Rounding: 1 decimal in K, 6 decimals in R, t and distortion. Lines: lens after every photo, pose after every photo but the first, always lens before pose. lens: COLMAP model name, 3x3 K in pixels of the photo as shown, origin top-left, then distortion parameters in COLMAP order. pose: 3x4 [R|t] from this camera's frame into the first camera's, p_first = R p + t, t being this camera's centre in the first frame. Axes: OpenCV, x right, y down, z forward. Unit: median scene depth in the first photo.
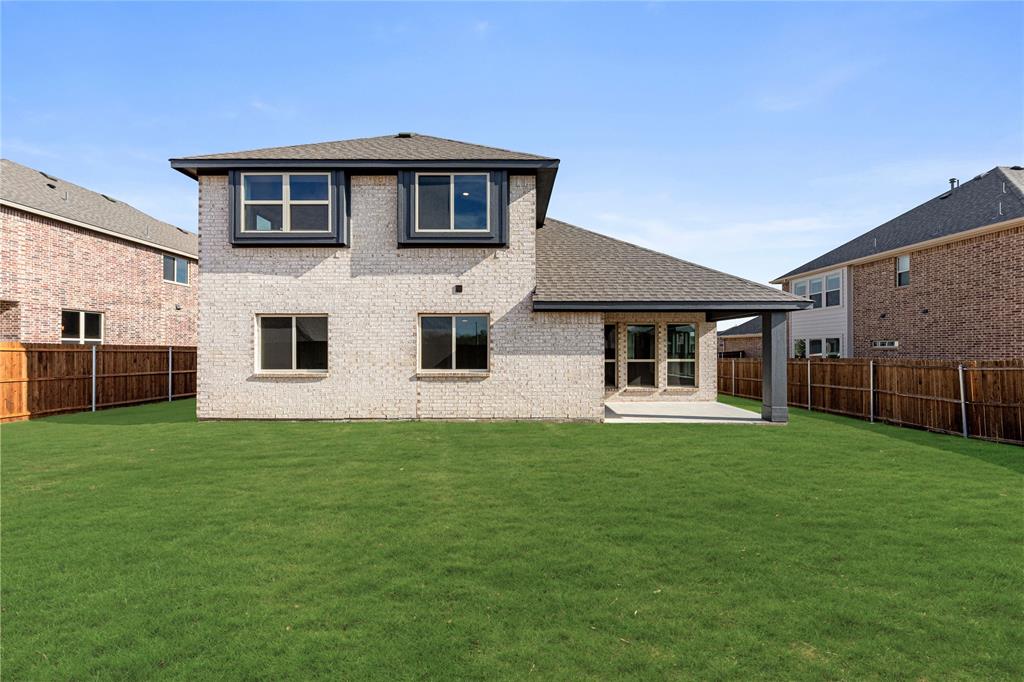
lens RADIAL K [[414.4, 0, 513.1], [0, 414.4, 347.4], [0, 0, 1]] dist [-0.001137, 0.000927]
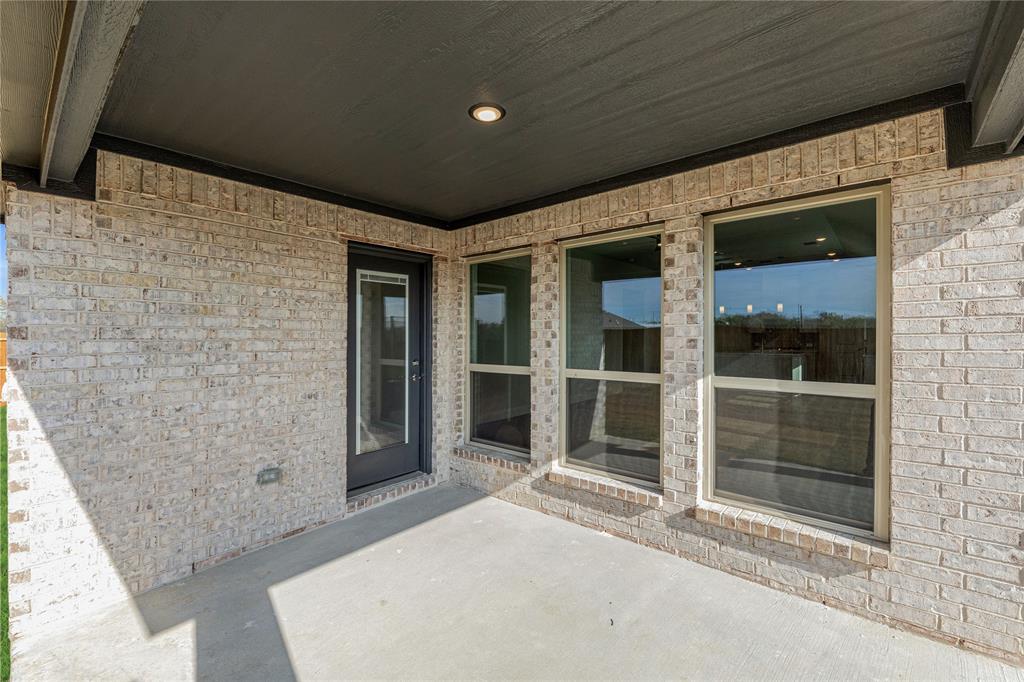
lens RADIAL K [[438.9, 0, 512.0], [0, 438.9, 337.2], [0, 0, 1]] dist [0.002361, -0.001268]
pose [[0.739427, 0.001652, -0.673234, 0.619372], [0.007746, 0.999910, 0.010961, 0.004192], [0.673192, -0.013319, 0.739348, 1.023209]]
